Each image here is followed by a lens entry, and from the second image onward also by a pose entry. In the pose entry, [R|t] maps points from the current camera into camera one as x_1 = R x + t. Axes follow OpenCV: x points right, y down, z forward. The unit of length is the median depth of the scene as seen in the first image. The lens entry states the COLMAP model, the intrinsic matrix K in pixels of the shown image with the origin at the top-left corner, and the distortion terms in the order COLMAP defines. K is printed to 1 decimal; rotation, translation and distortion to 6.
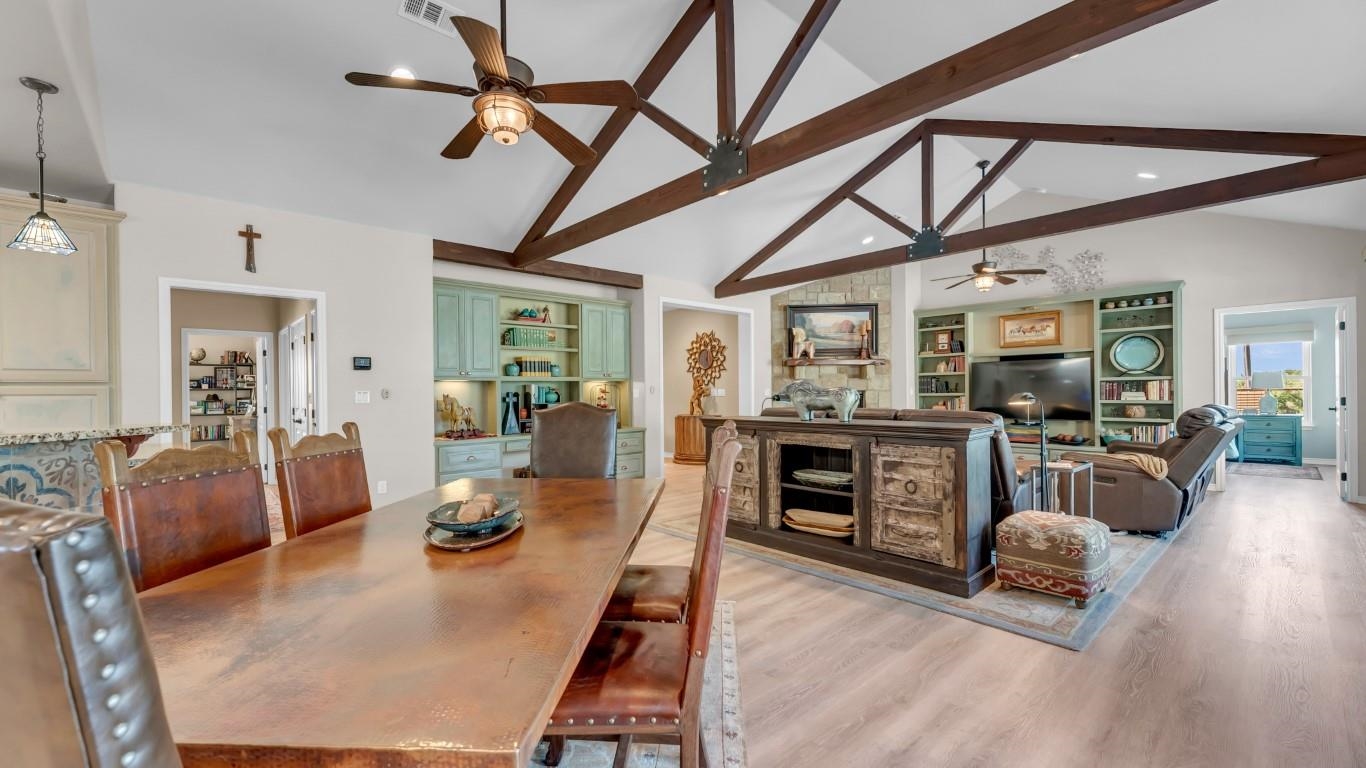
lens RADIAL K [[551.4, 0, 684.1], [0, 551.4, 385.5], [0, 0, 1]] dist [0.001781, -0.000089]
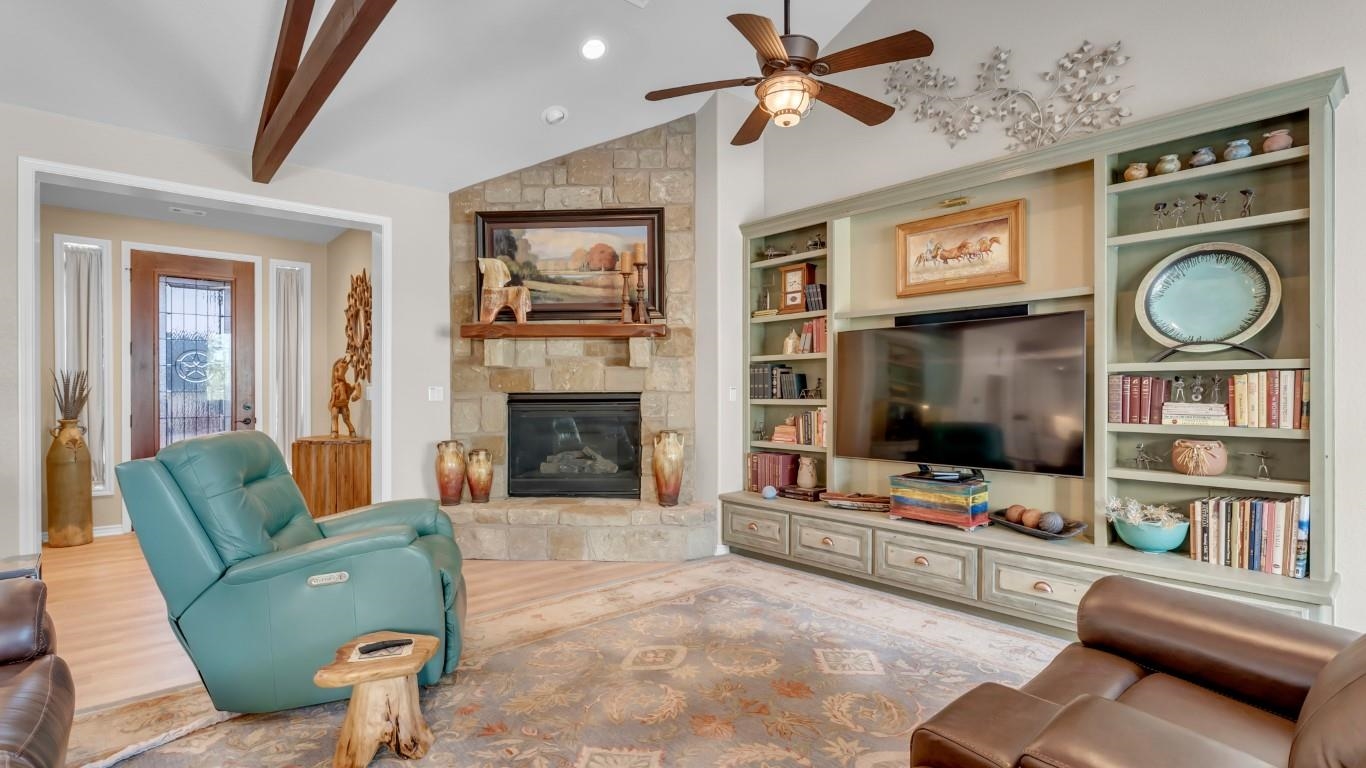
lens RADIAL K [[647.9, 0, 683.0], [0, 647.9, 384.0], [0, 0, 1]] dist [-0.002809, -0.000769]
pose [[0.999836, 0.009362, -0.015525, 0.443314], [-0.009358, 0.999956, 0.000345, 0.002070], [0.015528, -0.000200, 0.999879, 0.521851]]
